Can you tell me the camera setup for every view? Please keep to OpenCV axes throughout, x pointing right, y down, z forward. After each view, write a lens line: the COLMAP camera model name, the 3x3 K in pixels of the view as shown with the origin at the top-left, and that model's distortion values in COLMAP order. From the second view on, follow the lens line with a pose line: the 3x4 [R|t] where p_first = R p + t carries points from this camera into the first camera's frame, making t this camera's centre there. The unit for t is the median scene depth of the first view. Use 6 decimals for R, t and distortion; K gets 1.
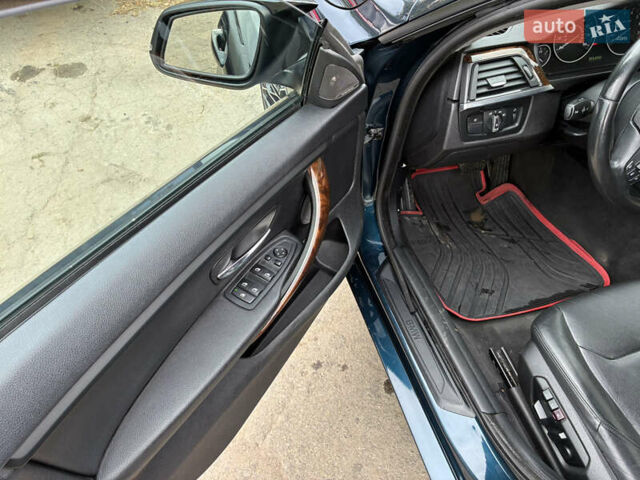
lens RADIAL K [[480.3, 0, 320.4], [0, 480.3, 239.9], [0, 0, 1]] dist [0.031630, -0.028518]
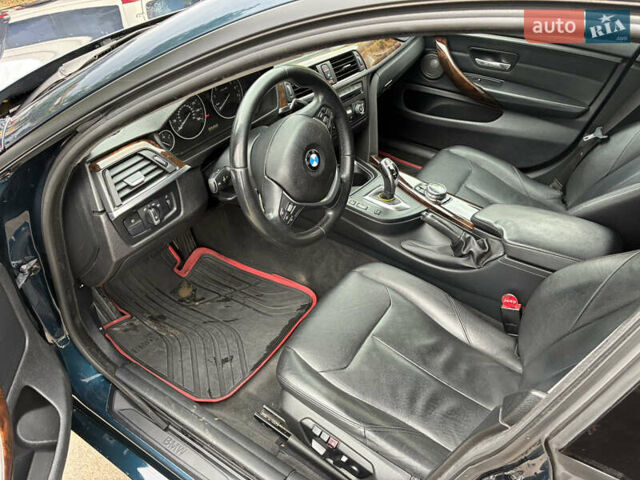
lens RADIAL K [[480.3, 0, 317.1], [0, 480.3, 239.0], [0, 0, 1]] dist [0.031630, -0.028518]
pose [[0.755415, -0.389365, 0.527014, 0.077988], [0.440755, 0.897092, 0.031011, -0.082332], [-0.484854, 0.208858, 0.849291, 0.024467]]
